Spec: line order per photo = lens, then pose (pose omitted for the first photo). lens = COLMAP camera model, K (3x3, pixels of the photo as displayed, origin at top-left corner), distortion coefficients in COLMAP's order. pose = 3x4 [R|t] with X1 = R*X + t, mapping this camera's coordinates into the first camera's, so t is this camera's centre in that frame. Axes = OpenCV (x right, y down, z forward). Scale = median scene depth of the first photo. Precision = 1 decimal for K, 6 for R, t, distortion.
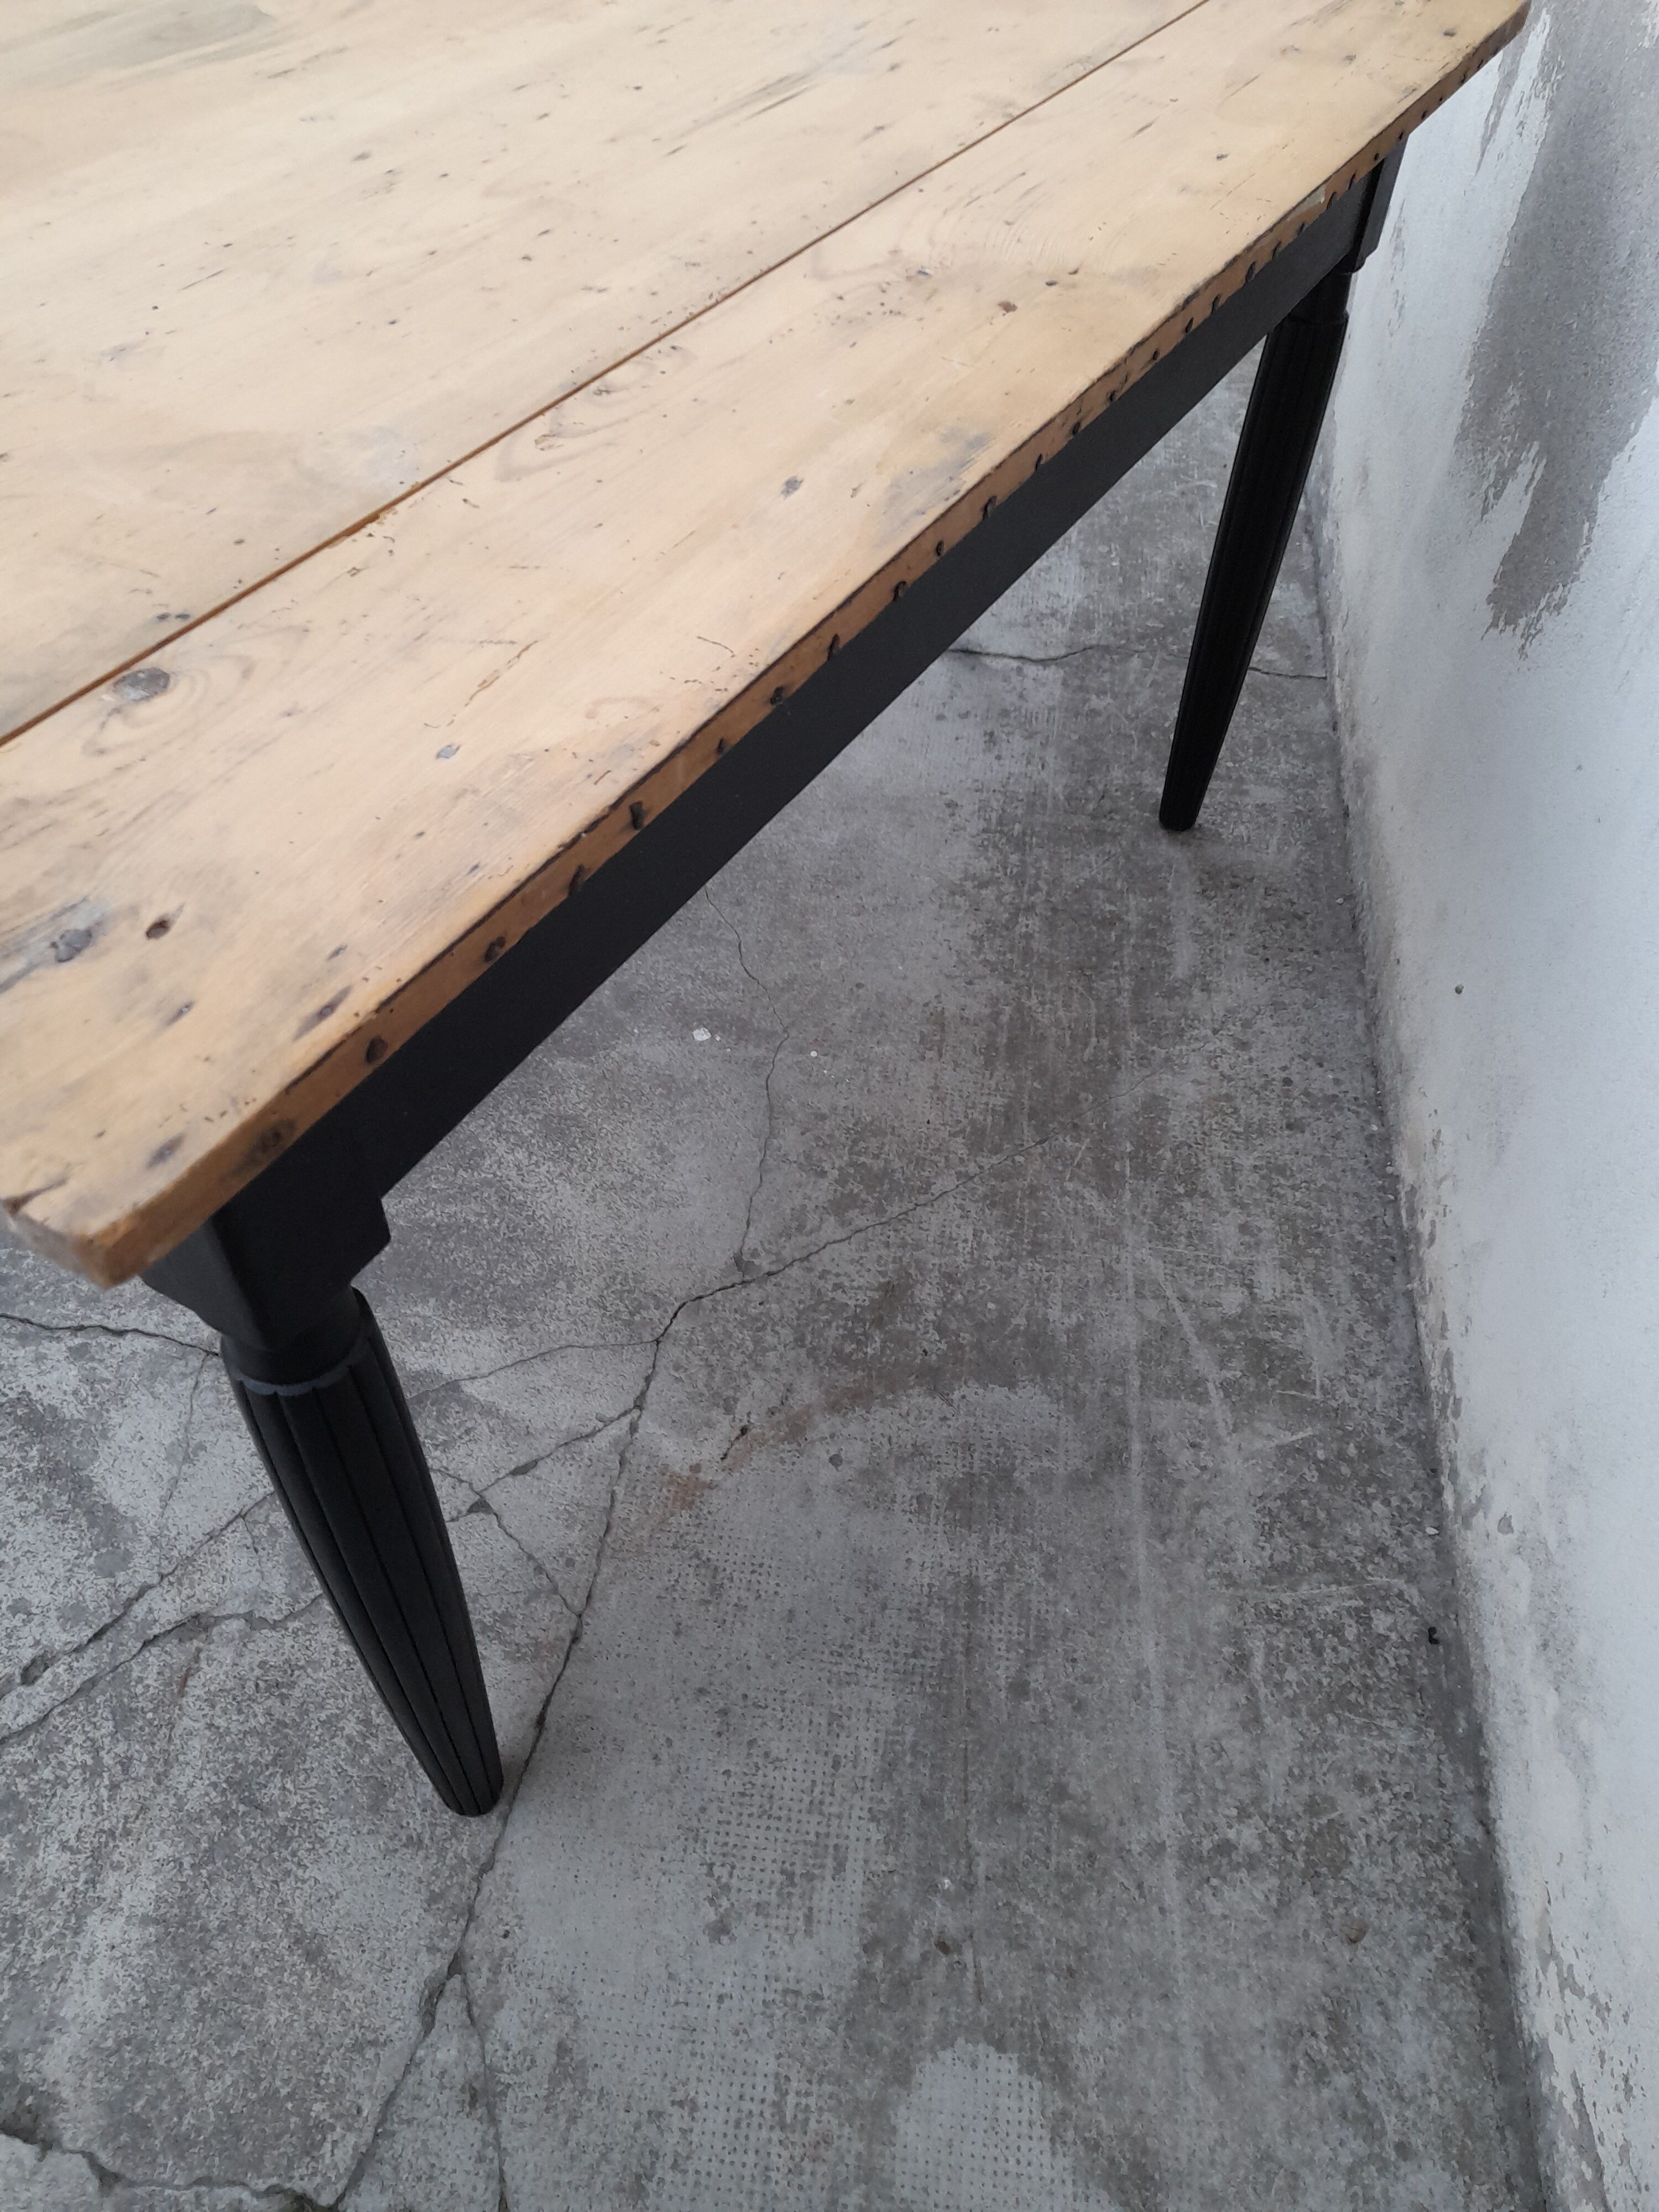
lens RADIAL K [[1622.6, 0, 792.9], [0, 1622.6, 1104.3], [0, 0, 1]] dist [0.046987, -0.042368]
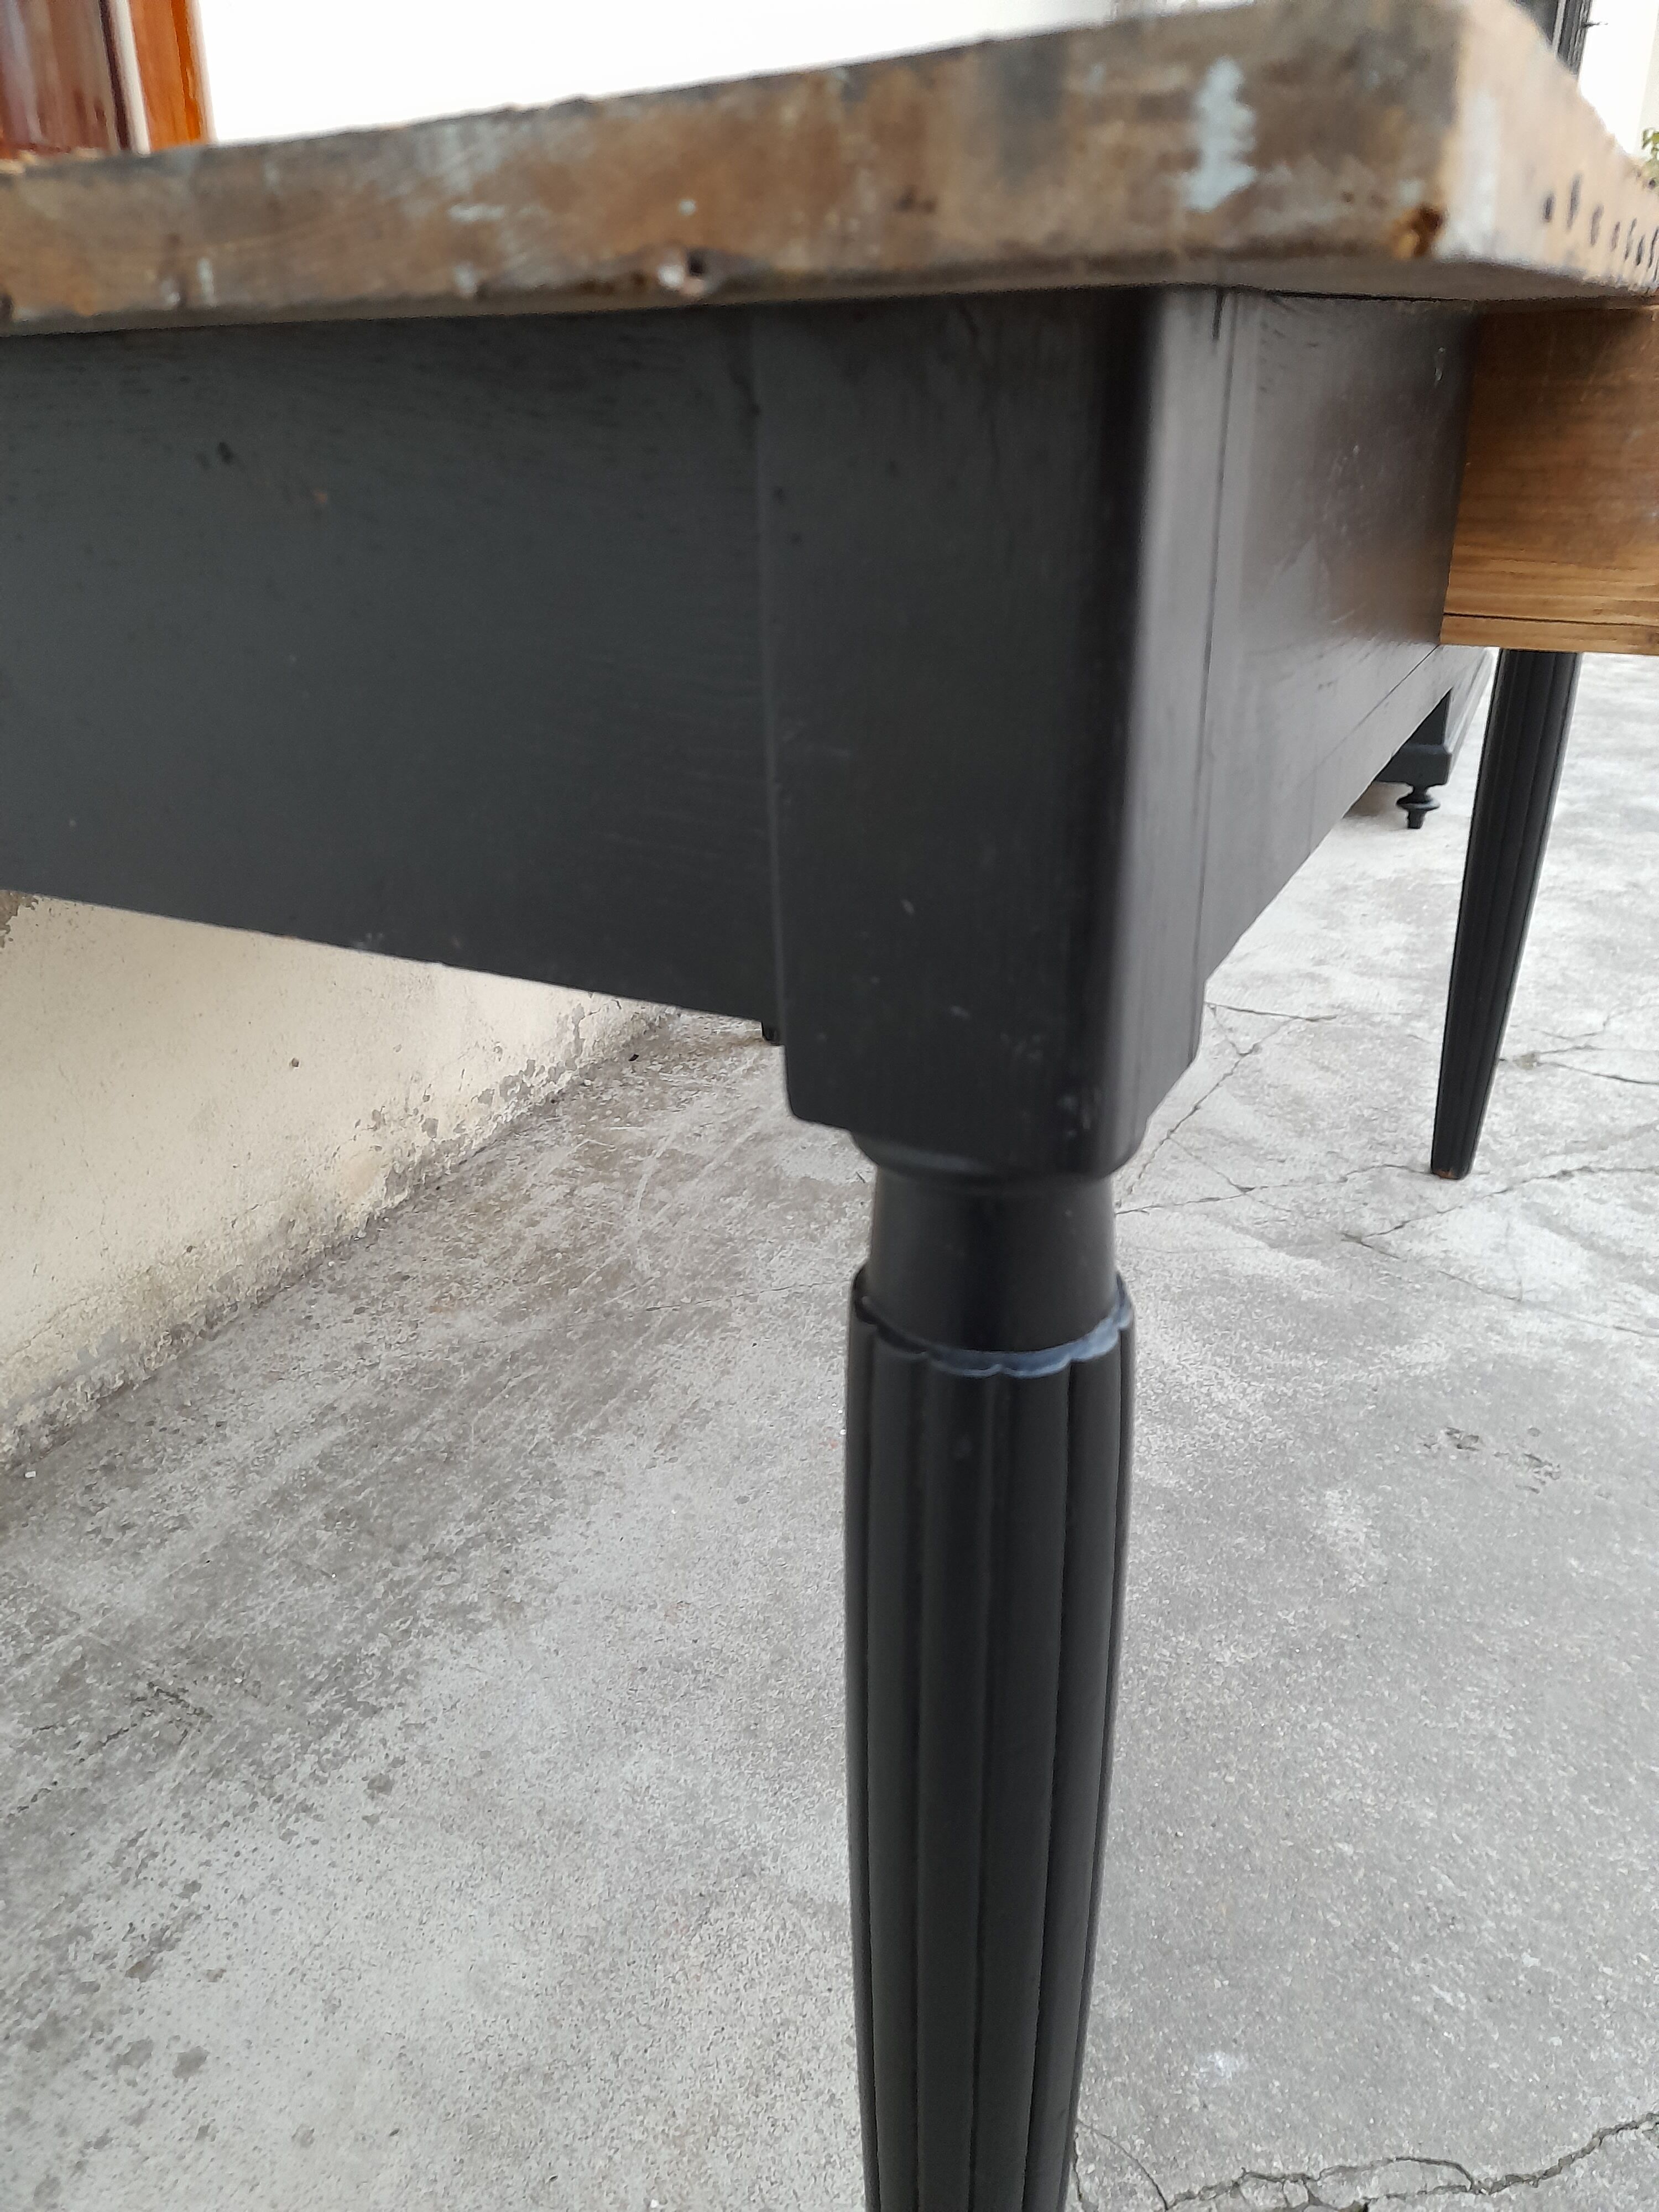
lens RADIAL K [[1622.6, 0, 817.6], [0, 1622.6, 1086.6], [0, 0, 1]] dist [0.046987, -0.042368]
pose [[-0.950306, -0.128104, 0.283740, -0.215961], [0.232320, 0.314892, 0.920256, -0.989460], [-0.207236, 0.940443, -0.269483, 1.280604]]
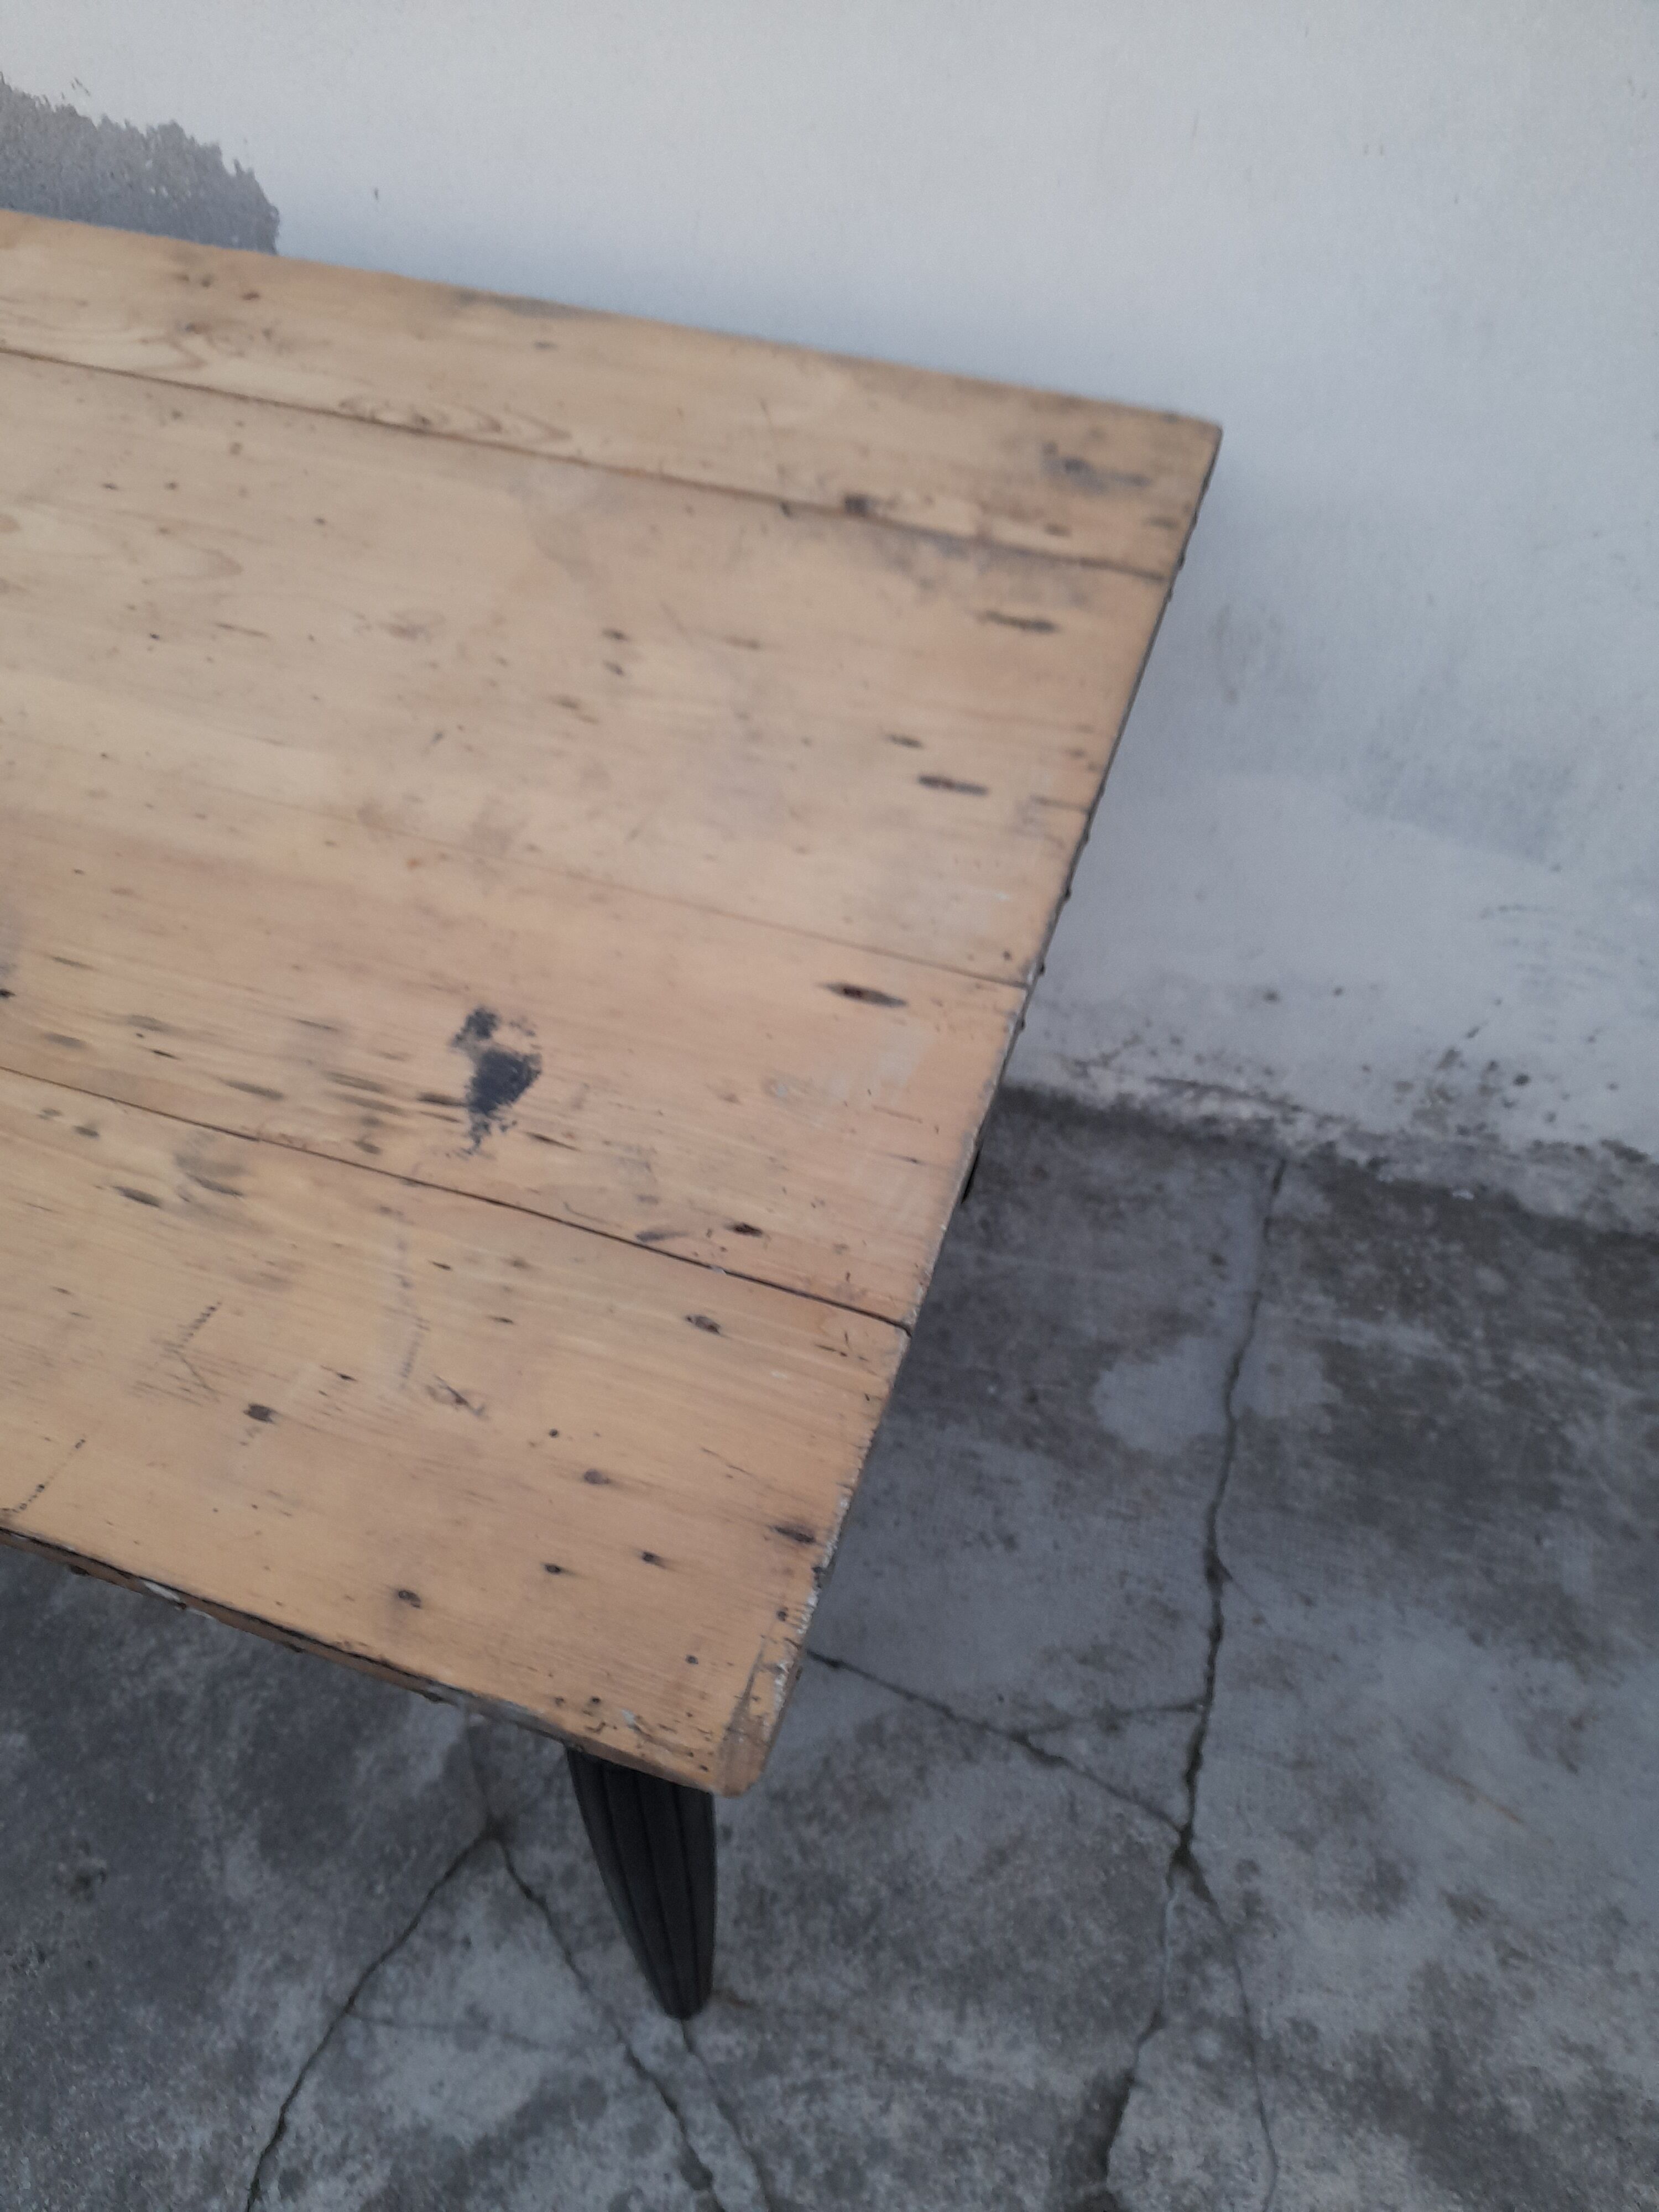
lens RADIAL K [[1622.6, 0, 807.7], [0, 1622.6, 1138.8], [0, 0, 1]] dist [0.046987, -0.042368]
pose [[0.159323, -0.769815, 0.618062, -0.514861], [0.718846, 0.519576, 0.461845, -0.324741], [-0.676665, 0.370709, 0.636159, 0.110112]]
